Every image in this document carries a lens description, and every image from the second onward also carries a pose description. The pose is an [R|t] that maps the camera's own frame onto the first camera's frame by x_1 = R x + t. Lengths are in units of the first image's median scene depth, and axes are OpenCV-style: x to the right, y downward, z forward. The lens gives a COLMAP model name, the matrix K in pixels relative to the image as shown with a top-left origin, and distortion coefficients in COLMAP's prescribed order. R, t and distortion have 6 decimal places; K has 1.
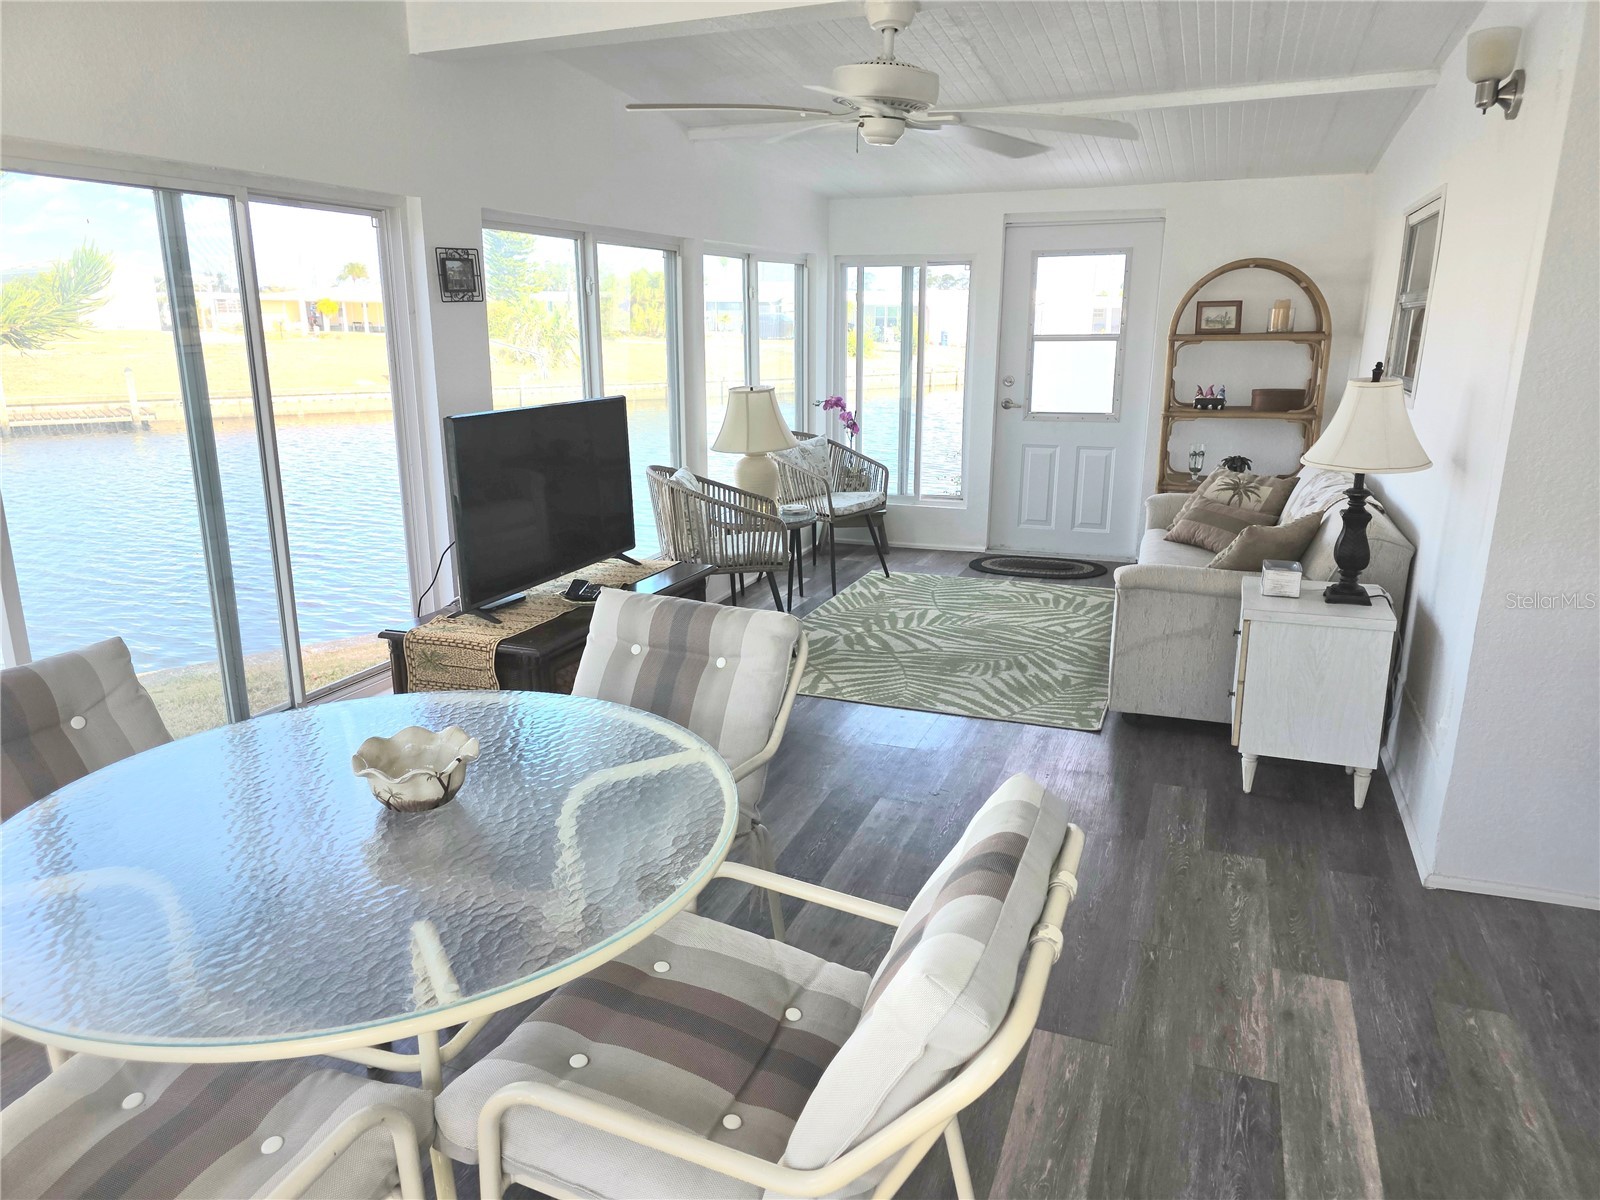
lens RADIAL K [[1078.5, 0, 798.5], [0, 1078.5, 601.2], [0, 0, 1]] dist [0.003621, -0.000856]
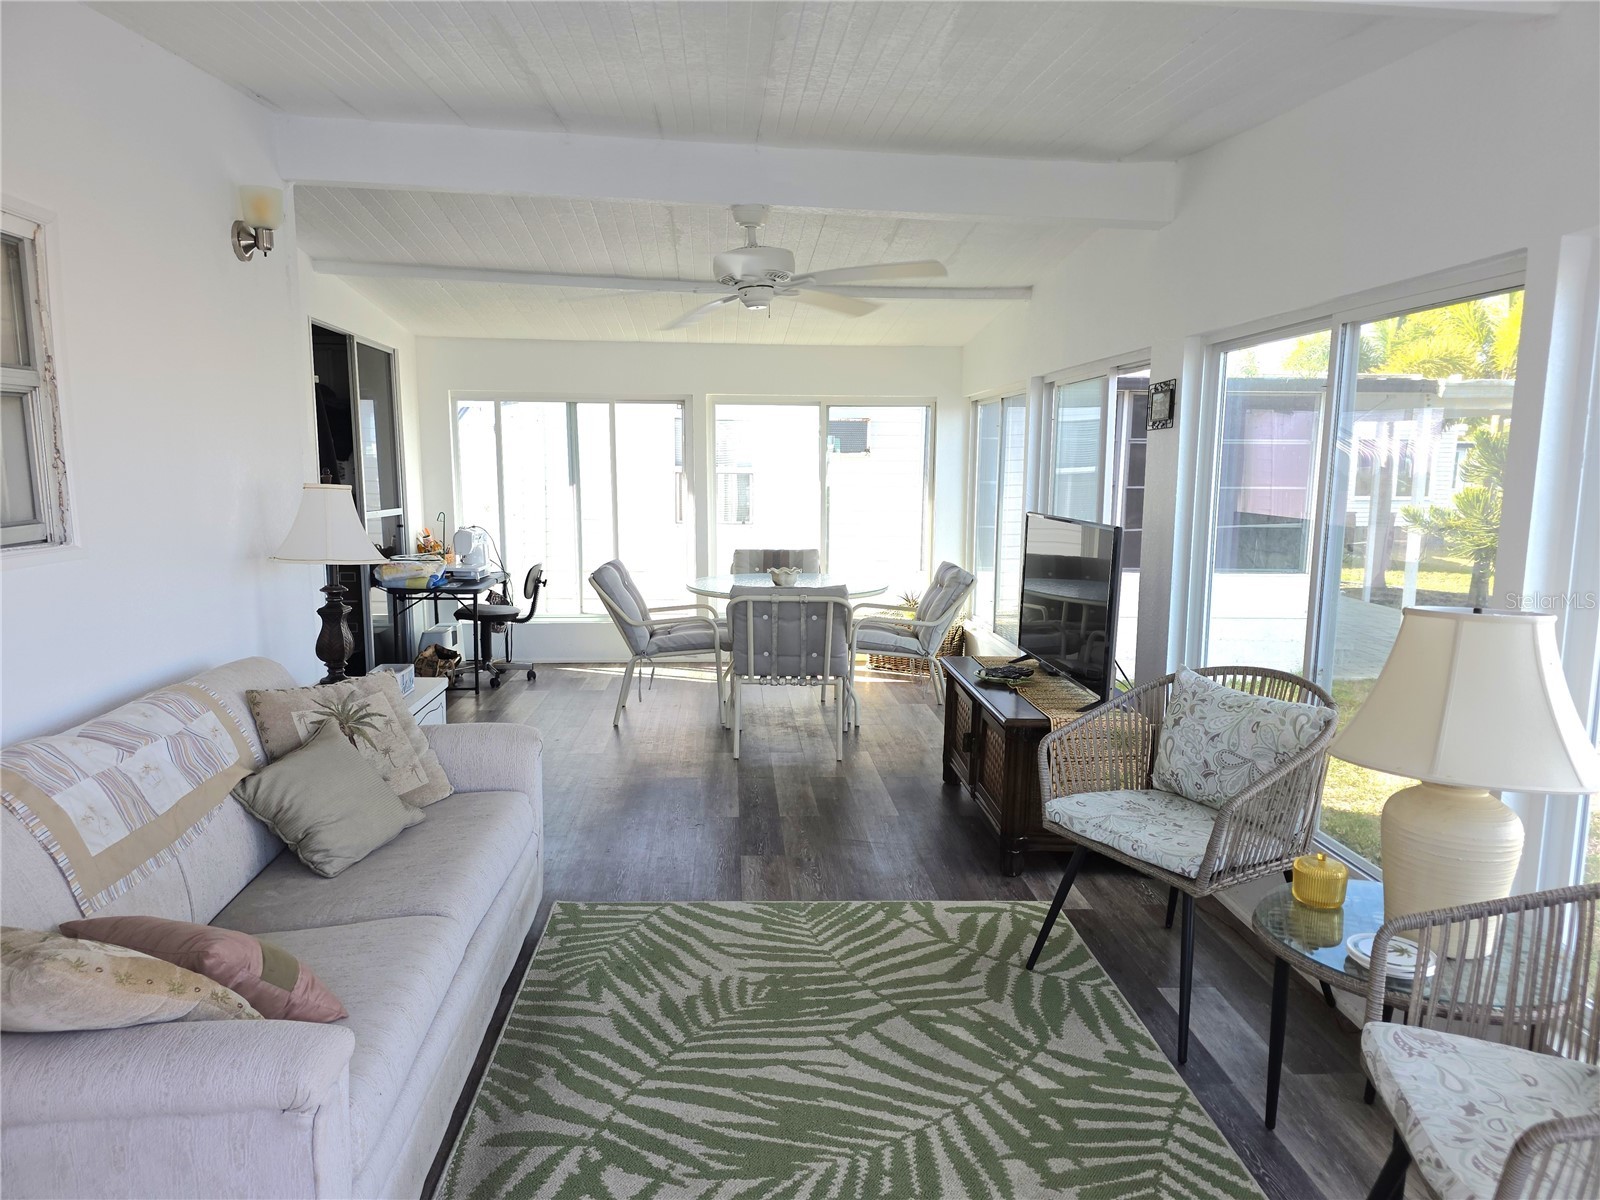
lens RADIAL K [[1078.5, 0, 799.4], [0, 1078.5, 606.2], [0, 0, 1]] dist [0.003621, -0.000856]
pose [[-0.906470, 0.056239, -0.418508, 0.358750], [-0.109190, 0.926167, 0.360959, -0.345598], [0.407908, 0.372896, -0.833403, 1.367067]]
